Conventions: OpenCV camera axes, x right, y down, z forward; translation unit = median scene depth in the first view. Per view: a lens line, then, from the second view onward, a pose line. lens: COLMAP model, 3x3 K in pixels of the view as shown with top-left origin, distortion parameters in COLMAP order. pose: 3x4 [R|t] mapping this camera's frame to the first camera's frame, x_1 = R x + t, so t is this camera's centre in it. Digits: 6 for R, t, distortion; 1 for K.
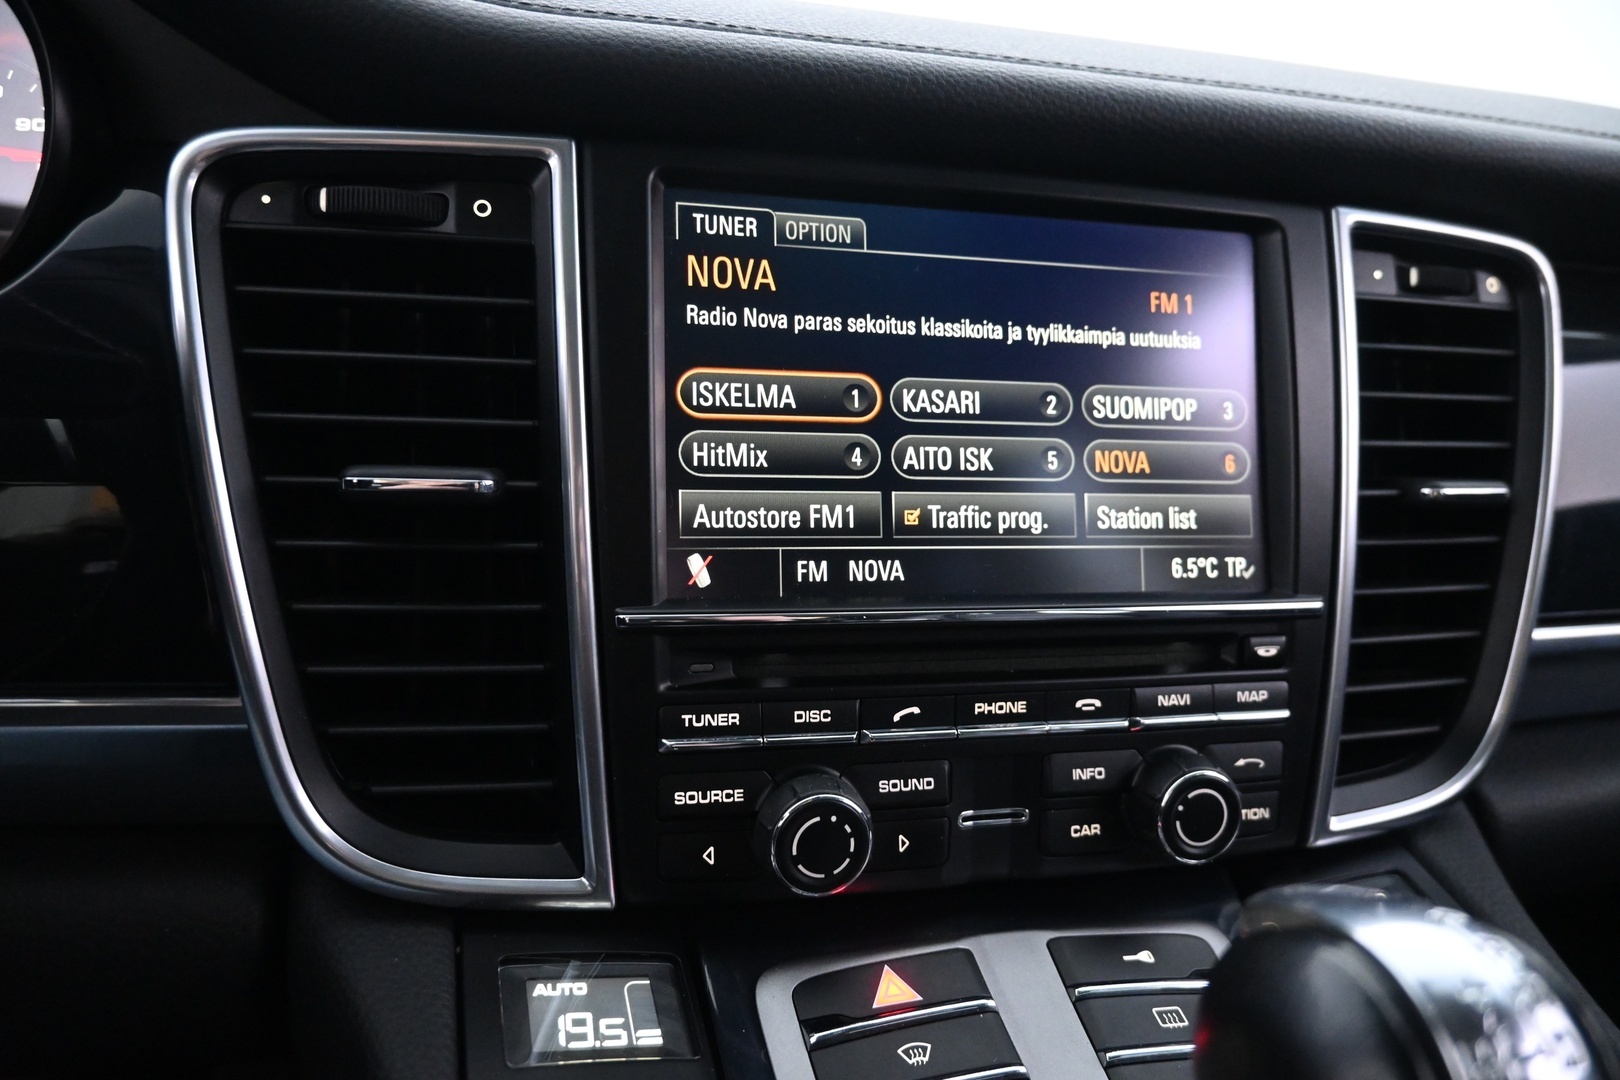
lens RADIAL K [[1112.6, 0, 817.3], [0, 1112.6, 536.4], [0, 0, 1]] dist [-0.003778, 0.002064]
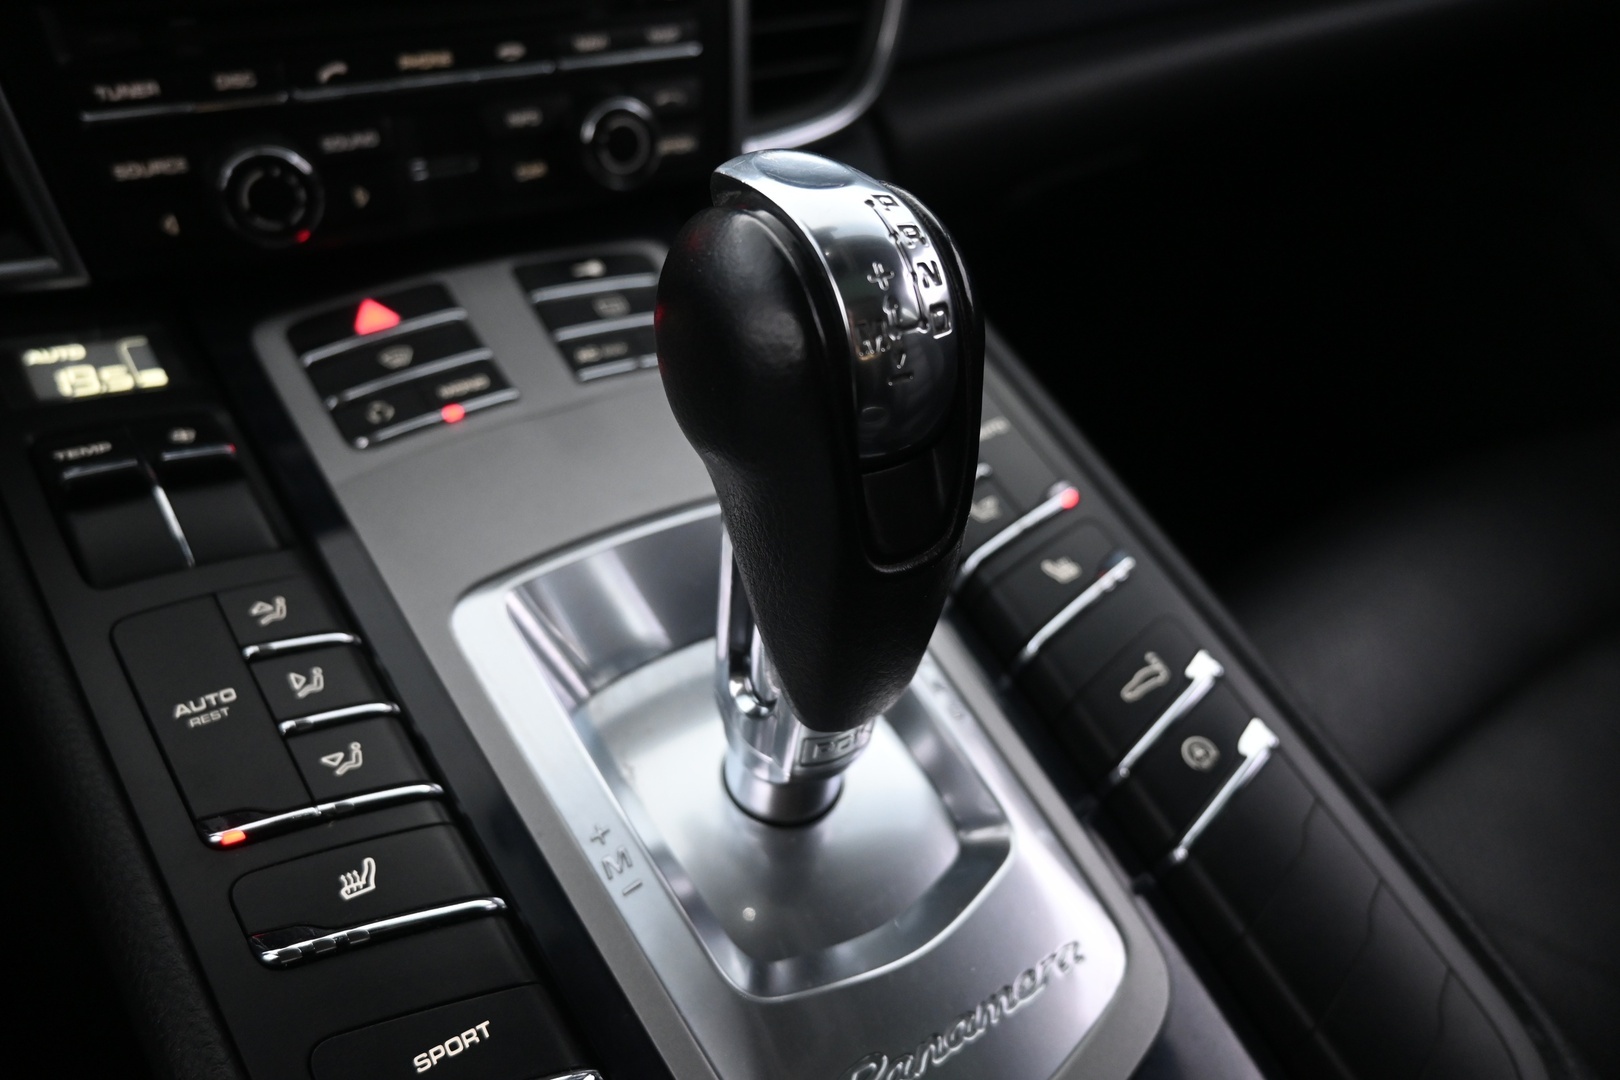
lens RADIAL K [[1112.6, 0, 817.3], [0, 1112.6, 536.4], [0, 0, 1]] dist [-0.003778, 0.002064]
pose [[0.944931, -0.205589, 0.254634, 0.162247], [0.073270, 0.891203, 0.447649, 0.115531], [-0.318962, -0.404340, 0.857189, -0.266903]]
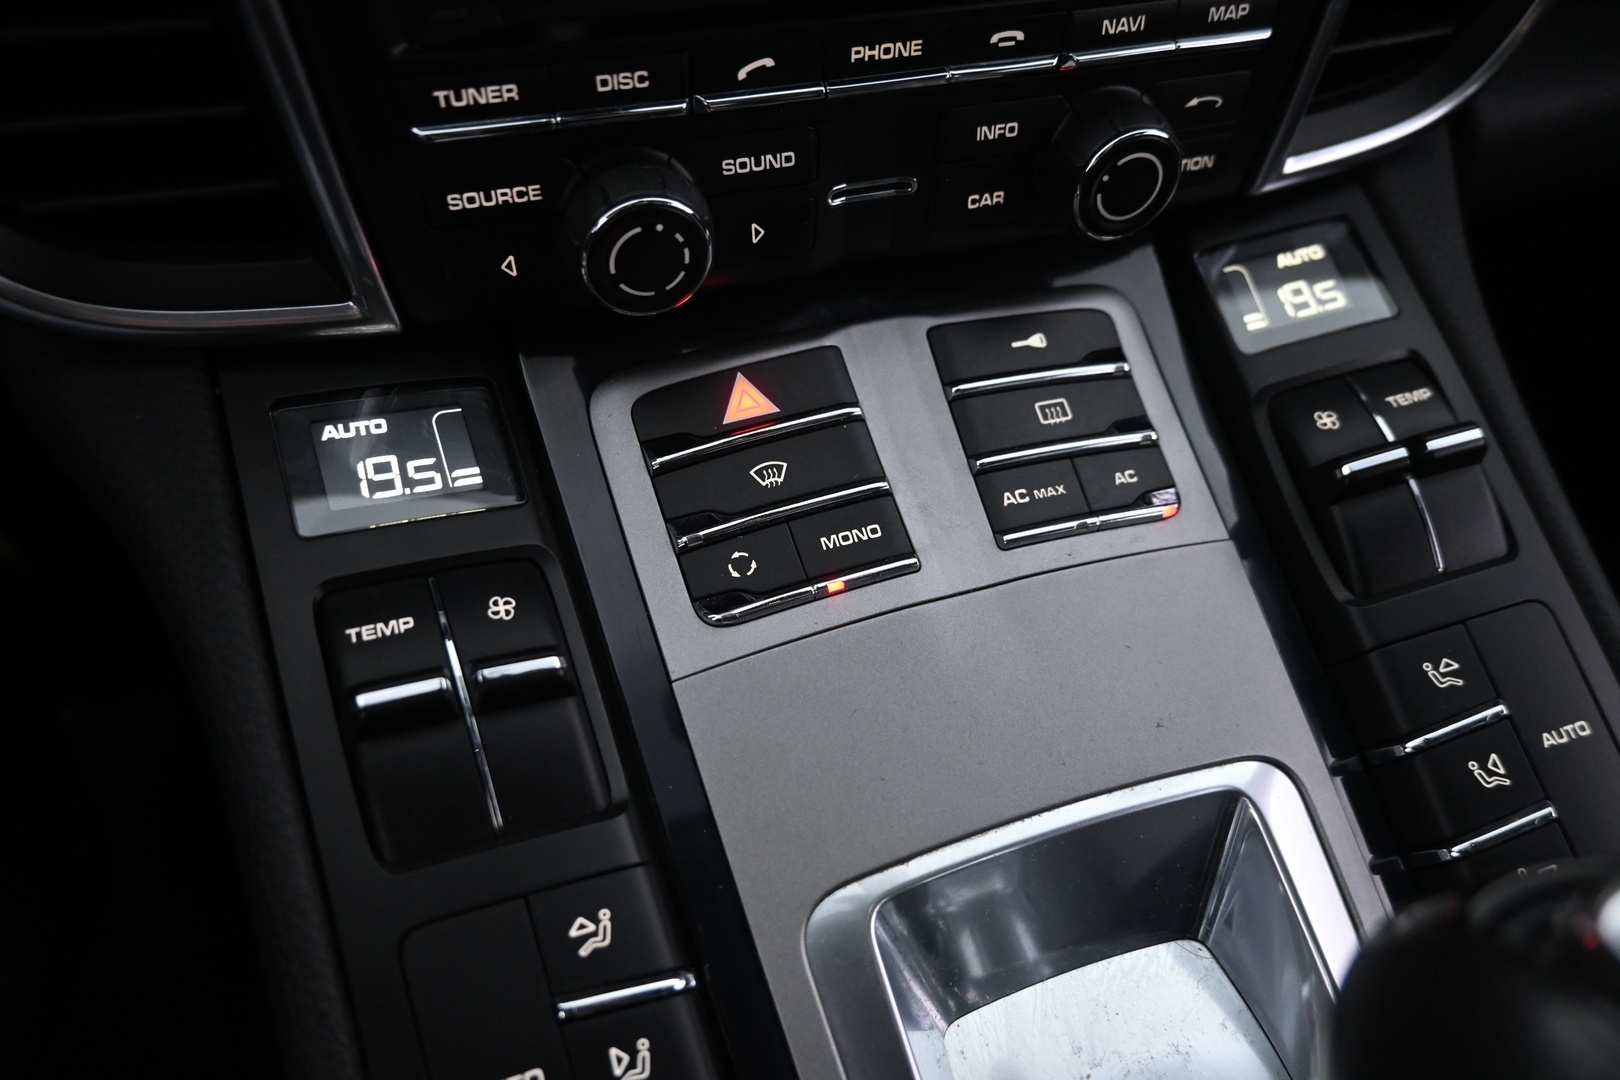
lens RADIAL K [[1112.6, 0, 817.3], [0, 1112.6, 536.4], [0, 0, 1]] dist [-0.003778, 0.002064]
pose [[0.997850, -0.039551, 0.052268, 0.072340], [-0.004808, 0.751110, 0.660160, -0.092553], [-0.065369, -0.658992, 0.749304, 0.260351]]
